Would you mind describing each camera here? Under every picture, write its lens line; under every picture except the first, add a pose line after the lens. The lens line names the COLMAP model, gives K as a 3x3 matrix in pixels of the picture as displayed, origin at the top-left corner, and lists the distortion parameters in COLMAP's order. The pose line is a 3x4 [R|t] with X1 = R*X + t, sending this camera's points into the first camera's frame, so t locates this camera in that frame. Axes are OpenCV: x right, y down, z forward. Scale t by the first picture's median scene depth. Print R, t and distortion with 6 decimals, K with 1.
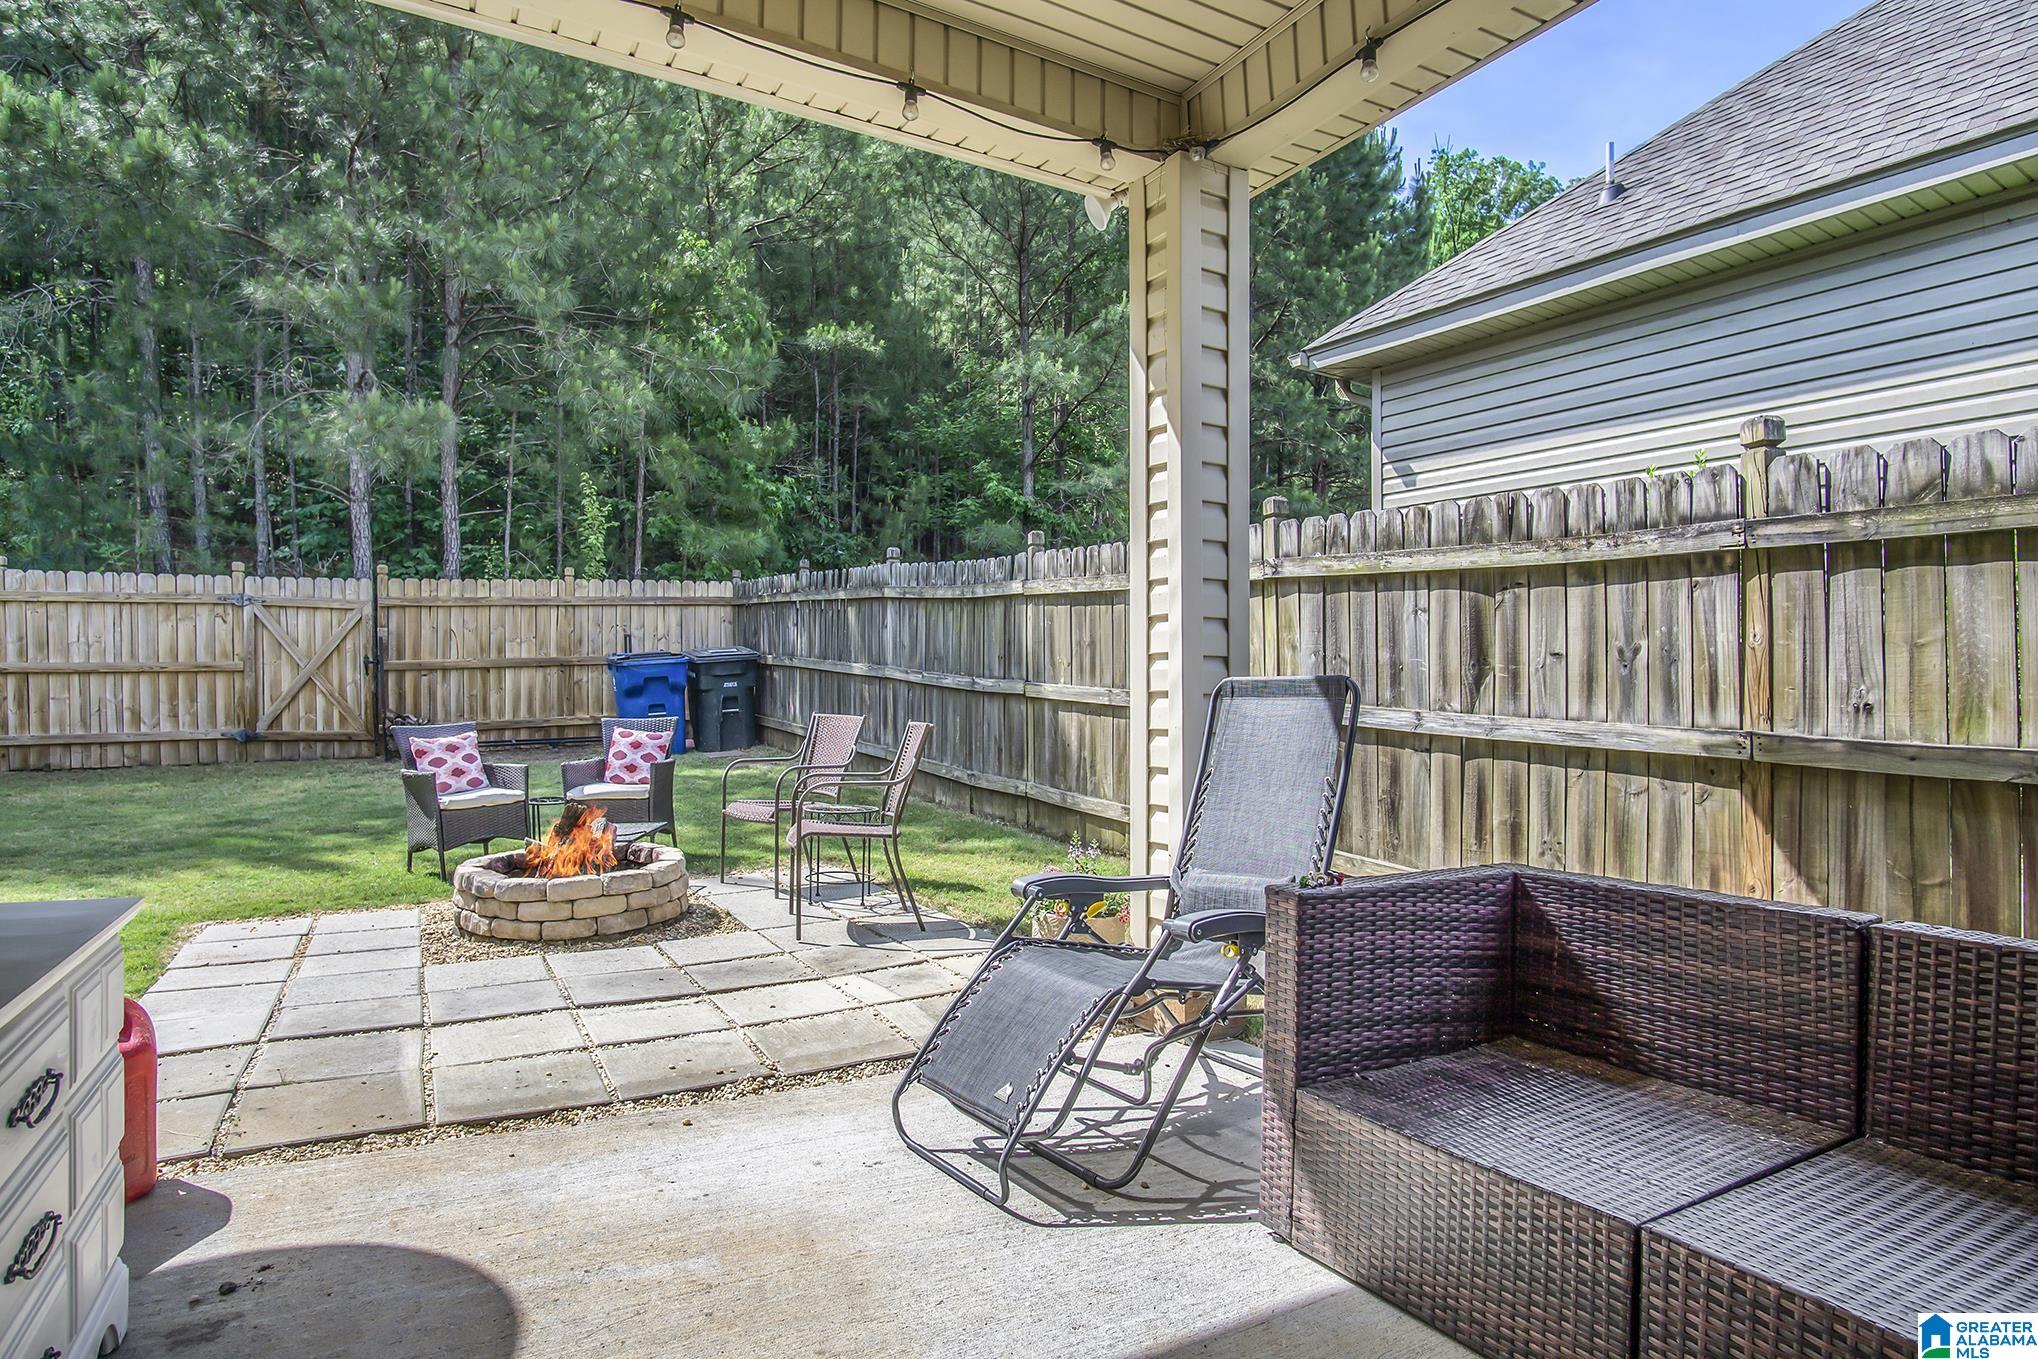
lens RADIAL K [[1029.1, 0, 967.4], [0, 1029.1, 693.2], [0, 0, 1]] dist [-0.016640, 0.000219]
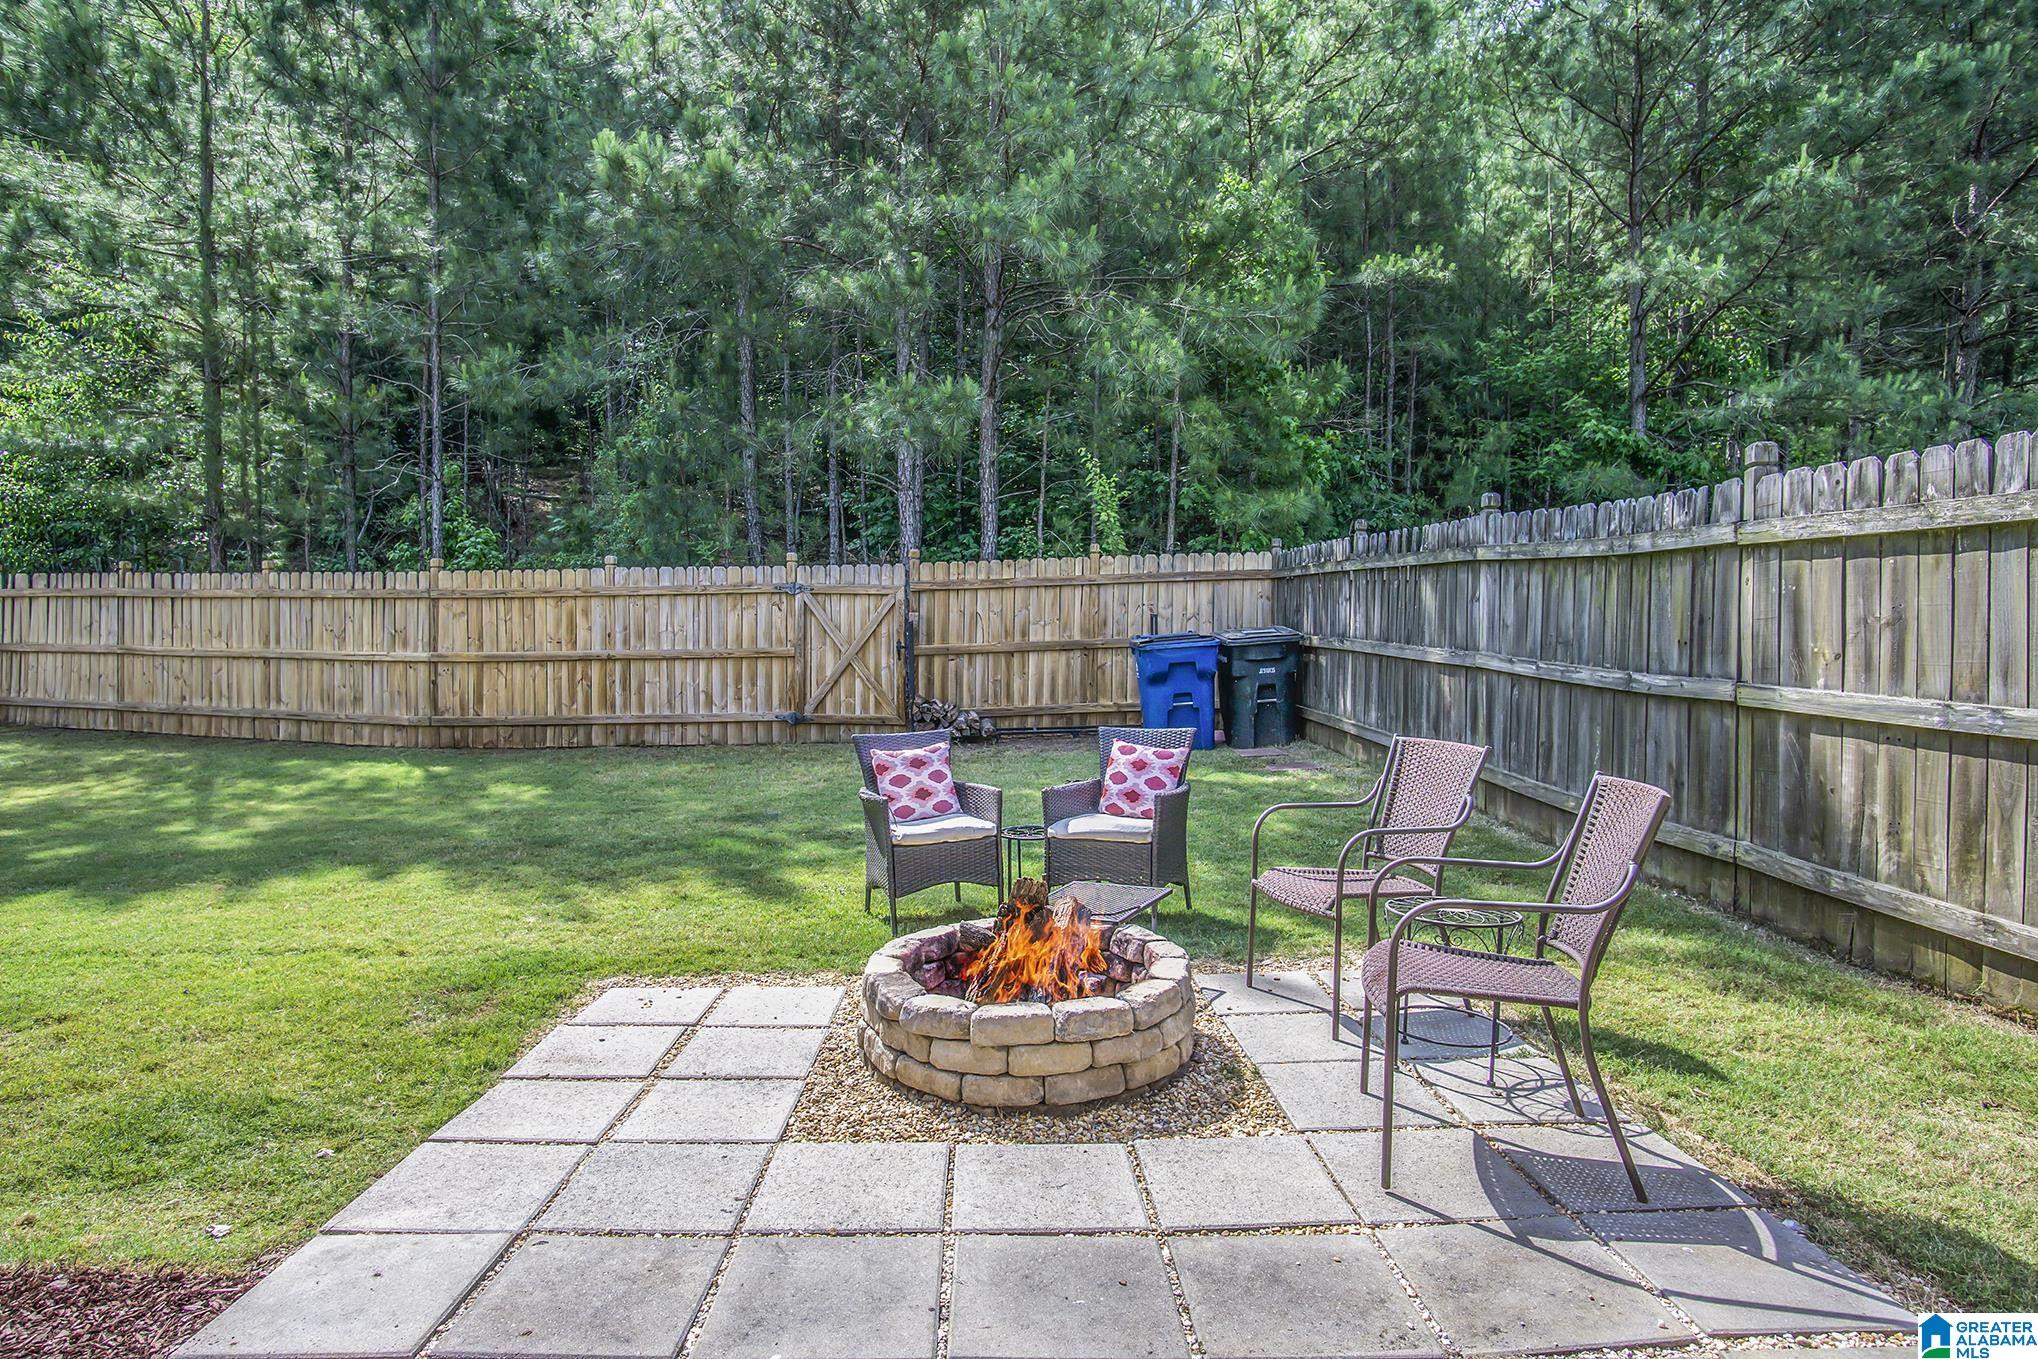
lens RADIAL K [[1029.1, 0, 967.4], [0, 1029.1, 693.2], [0, 0, 1]] dist [-0.016640, 0.000219]
pose [[0.872491, 0.019553, -0.488239, -0.034517], [-0.008200, 0.999644, 0.025380, -0.011151], [0.488562, -0.018140, 0.872341, 0.149791]]
